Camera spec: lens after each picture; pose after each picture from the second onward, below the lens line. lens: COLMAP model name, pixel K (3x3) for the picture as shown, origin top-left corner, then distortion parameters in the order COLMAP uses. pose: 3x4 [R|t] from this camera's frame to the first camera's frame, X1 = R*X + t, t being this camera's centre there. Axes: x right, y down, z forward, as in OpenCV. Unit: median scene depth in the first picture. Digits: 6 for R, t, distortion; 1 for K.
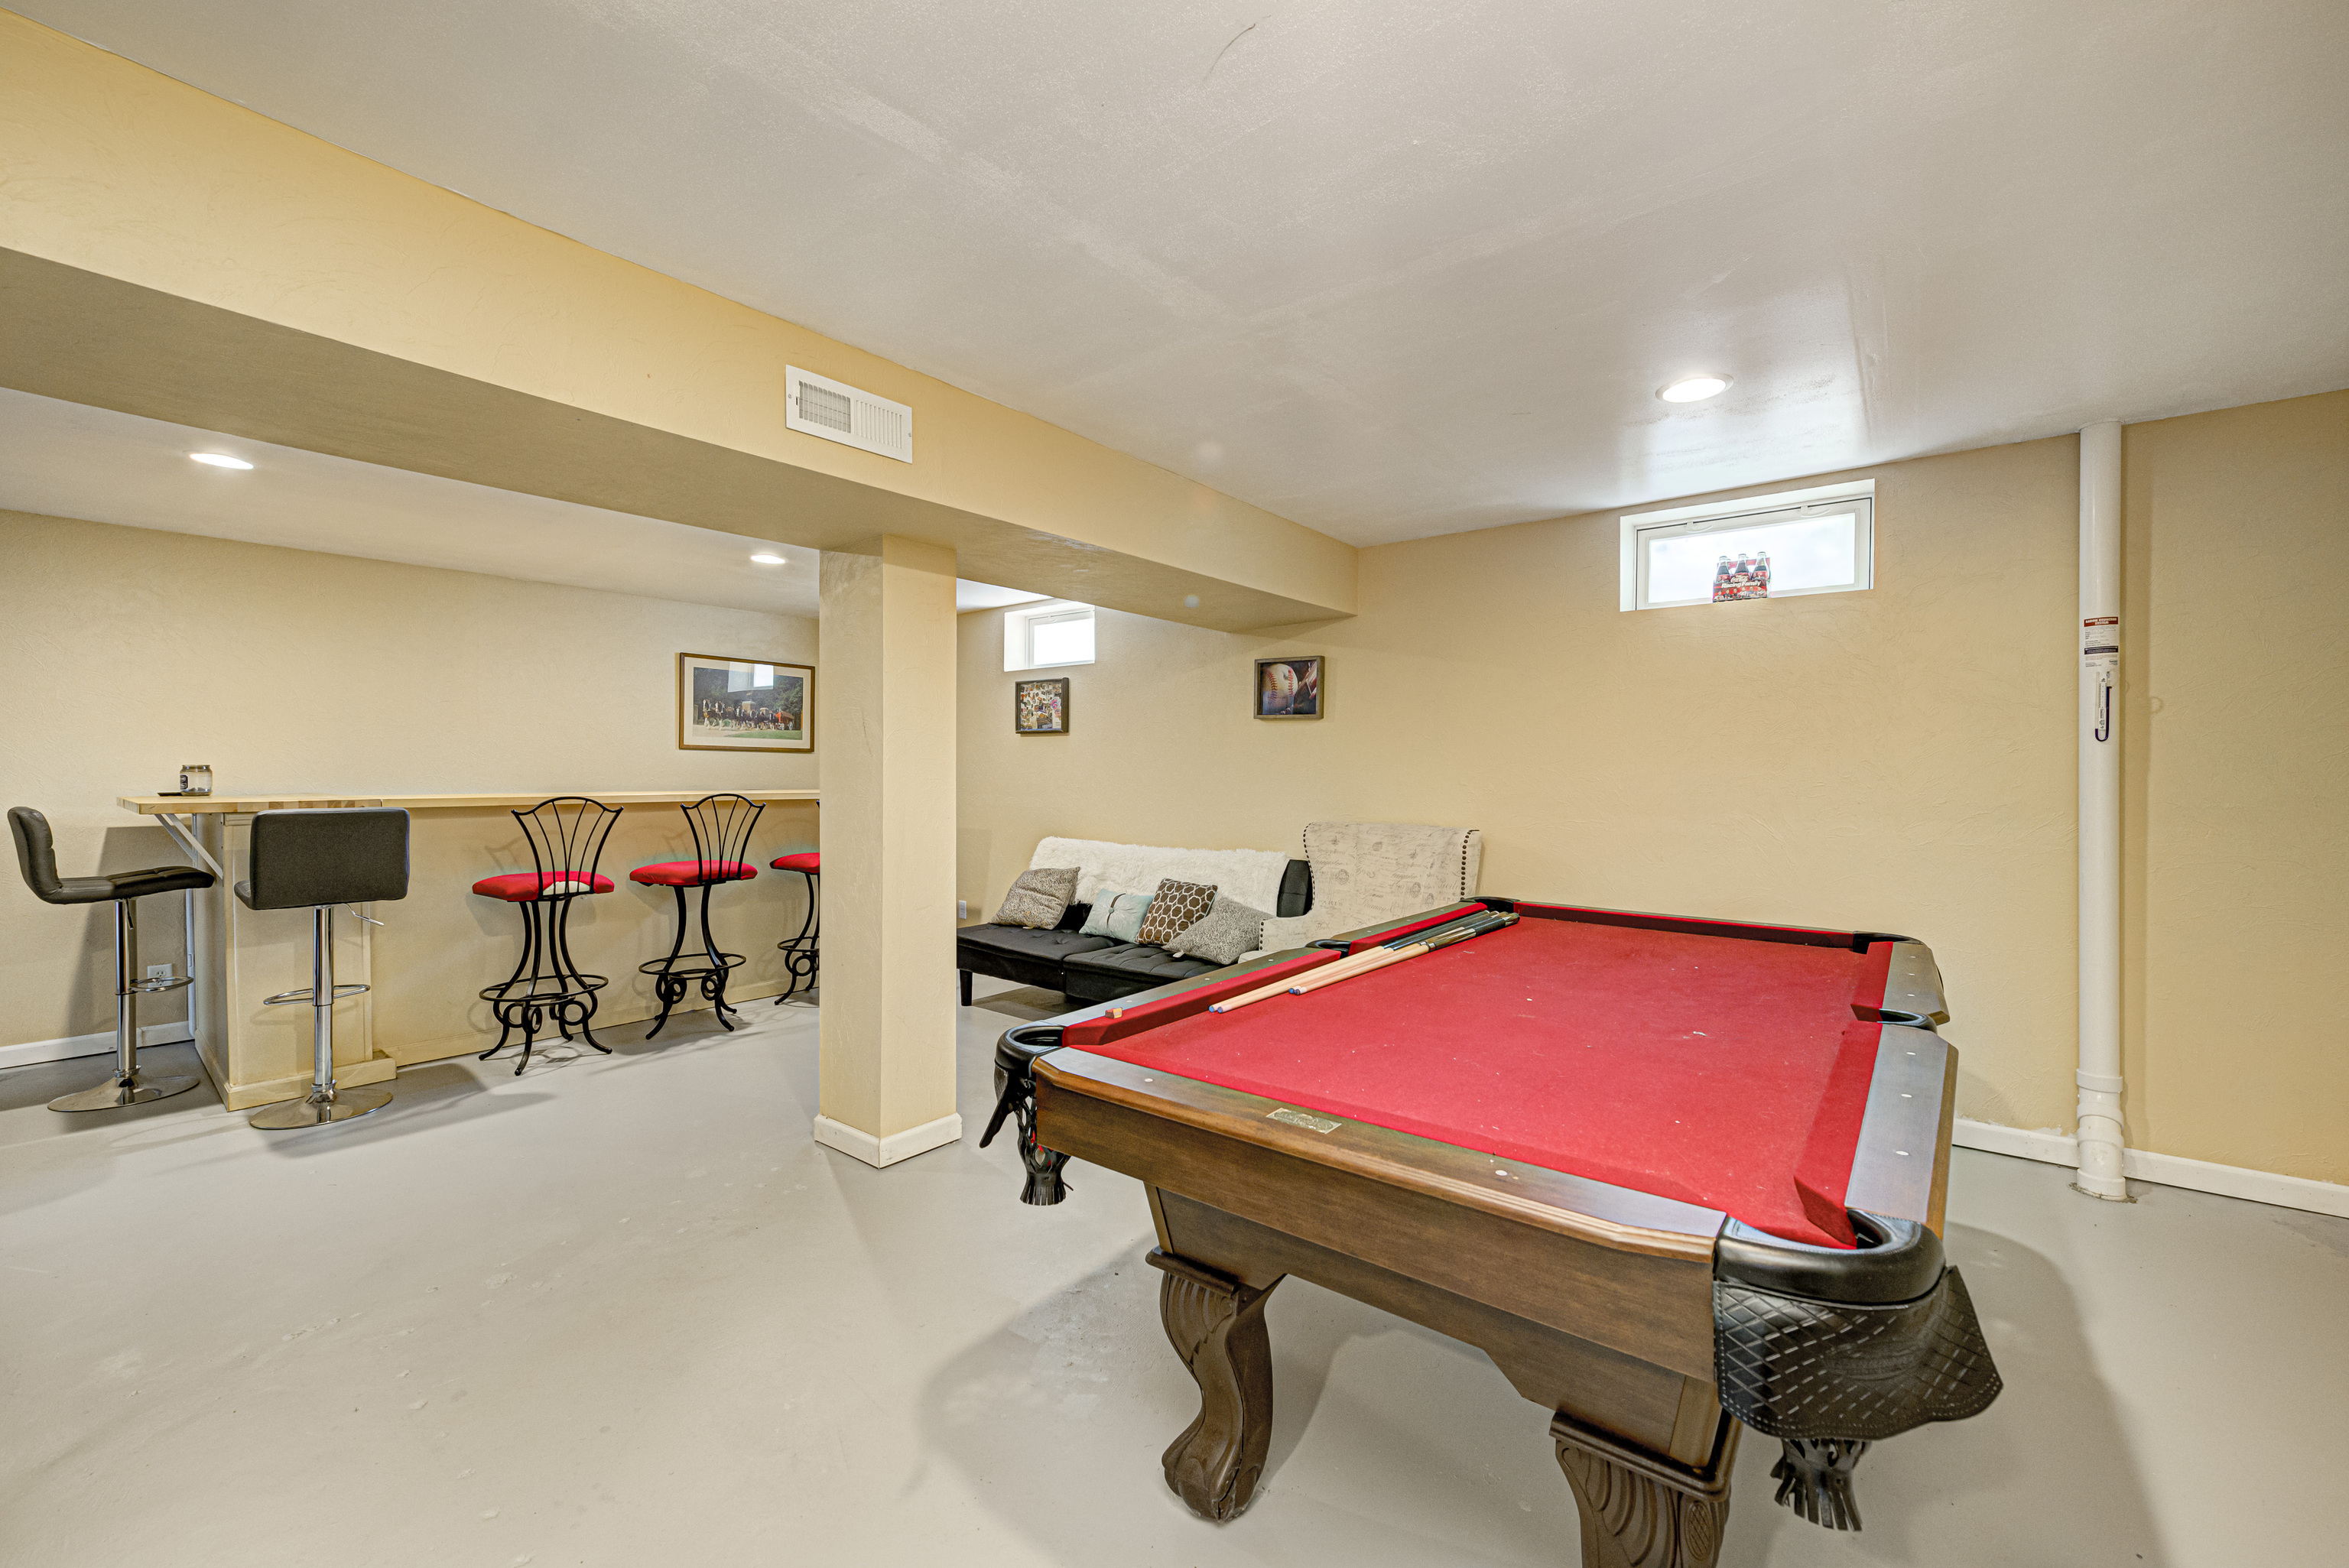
lens RADIAL K [[927.7, 0, 1171.3], [0, 927.7, 779.9], [0, 0, 1]] dist [0.001285, -0.003769]
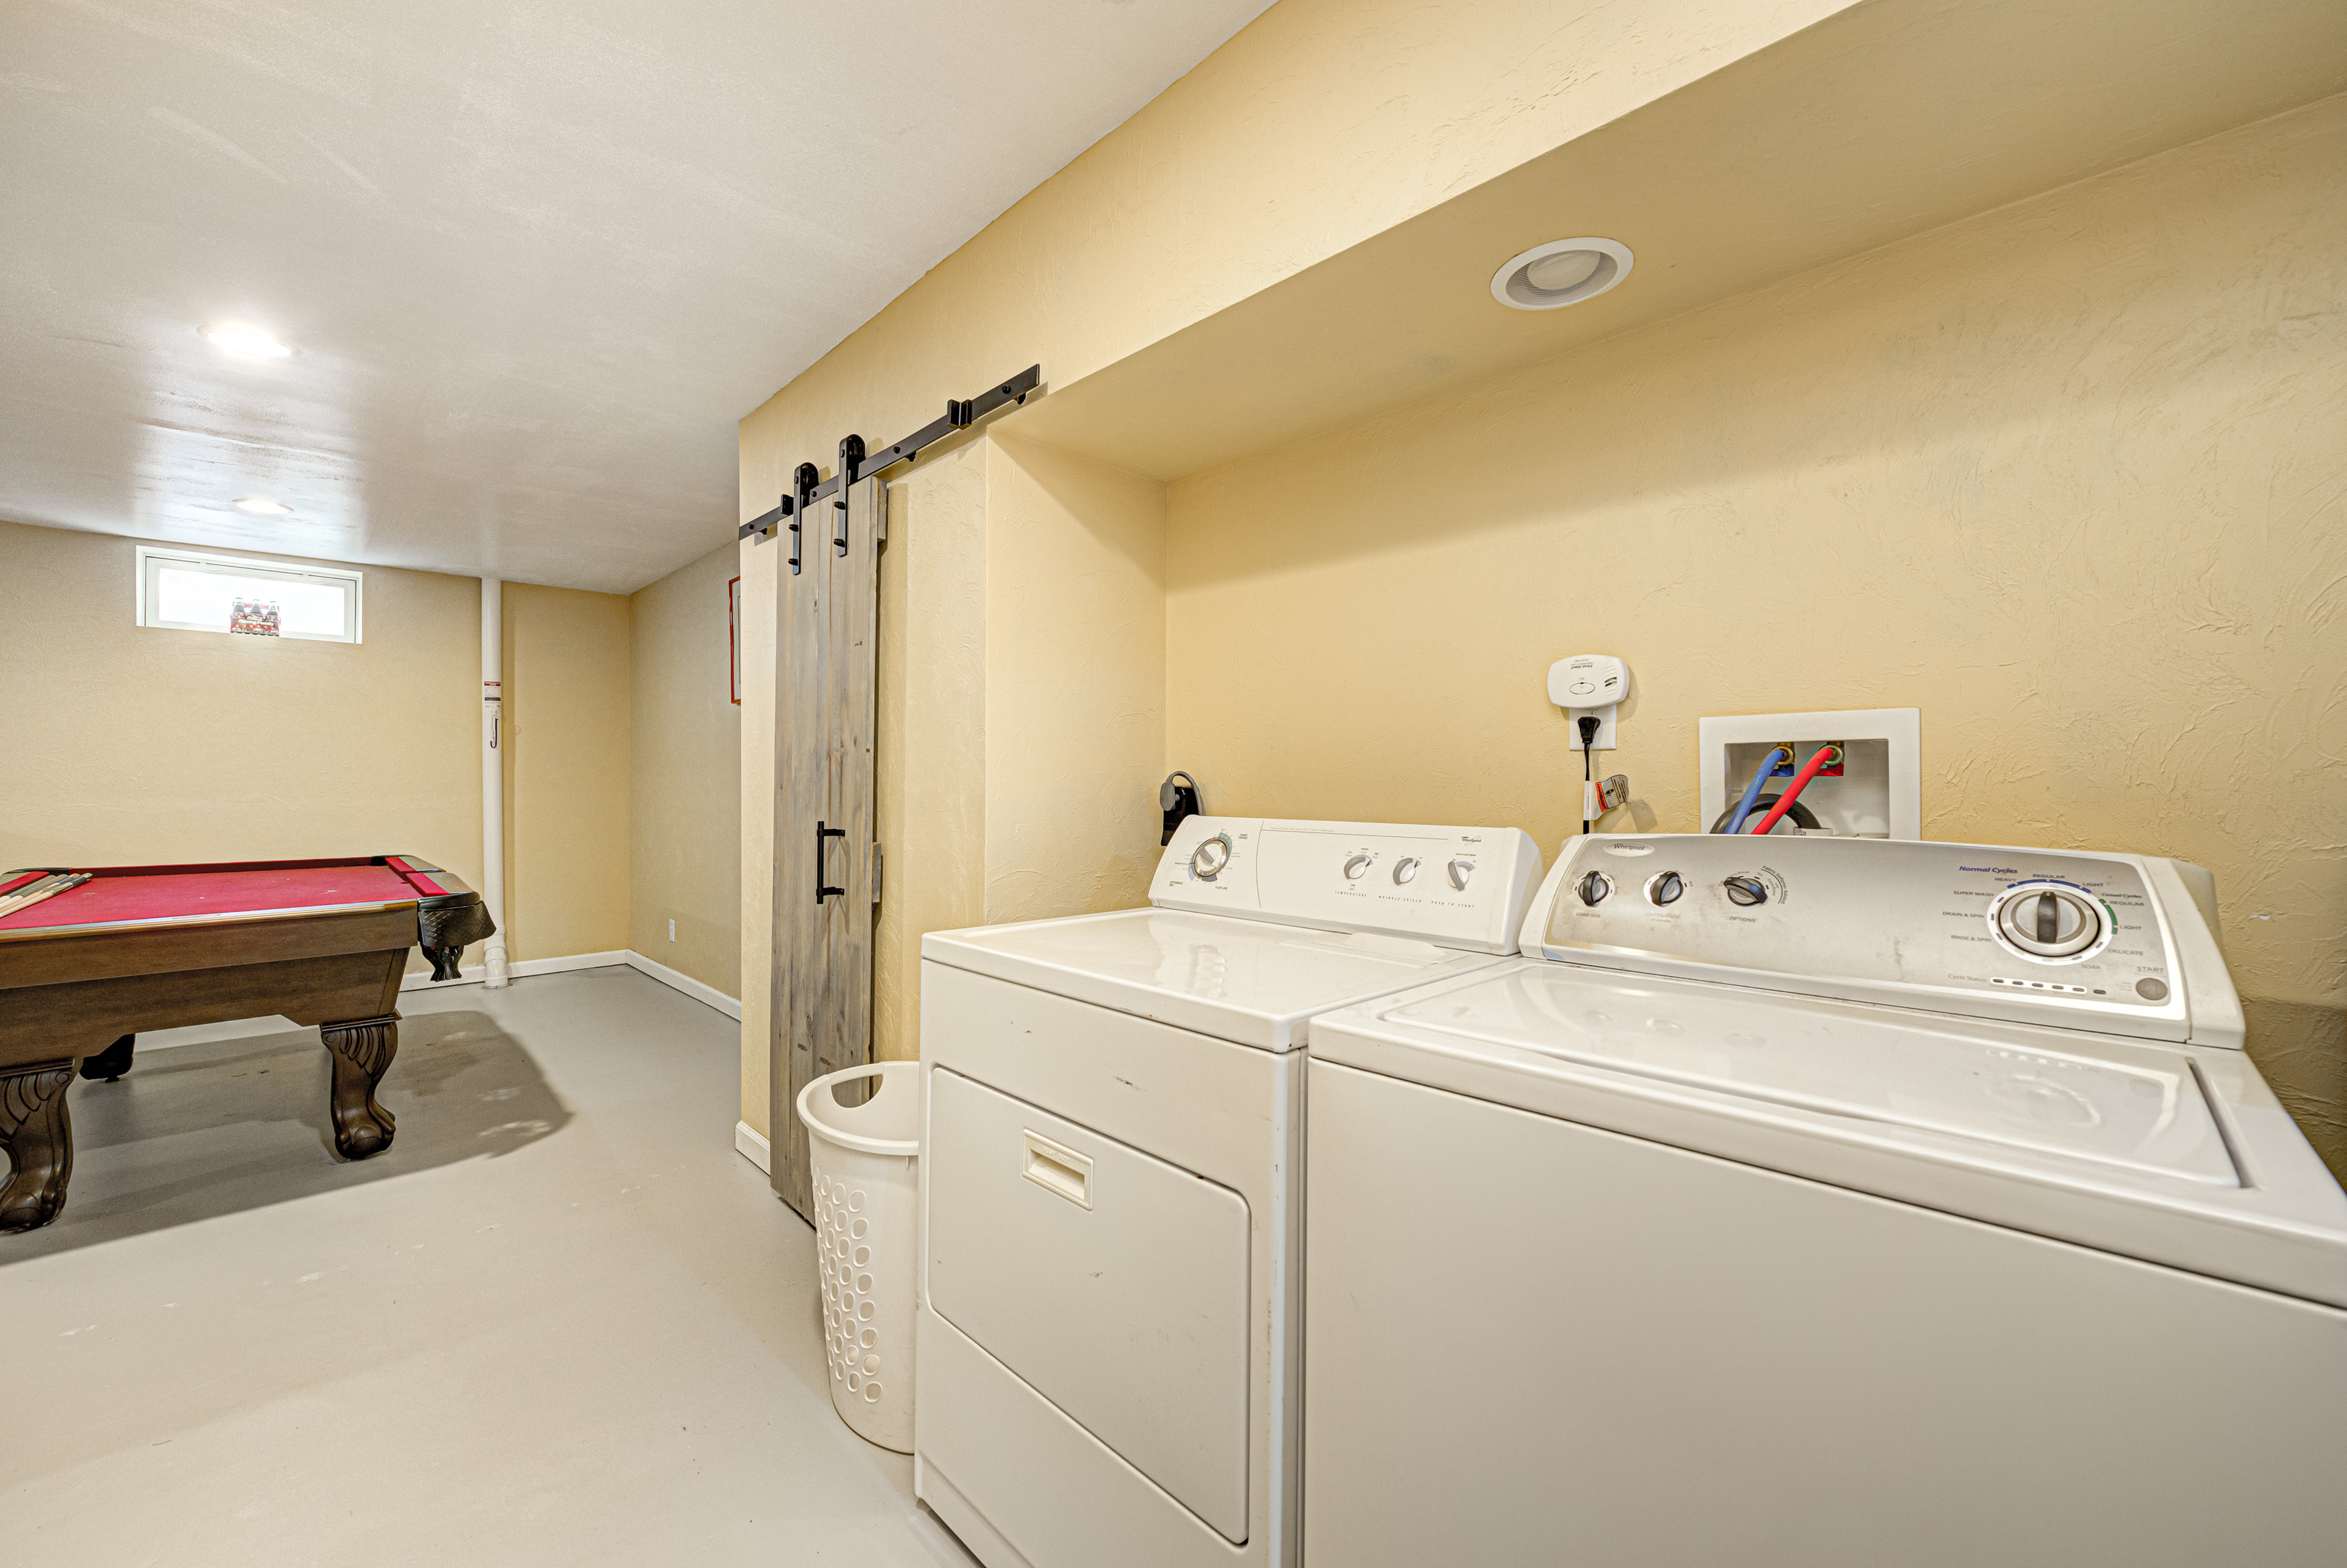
lens RADIAL K [[926.8, 0, 1170.3], [0, 926.8, 779.9], [0, 0, 1]] dist [0.001285, -0.003769]
pose [[0.132305, -0.002844, 0.991205, -0.559901], [0.008309, 0.999964, 0.001760, 0.025439], [-0.991174, 0.008003, 0.132324, -0.504056]]
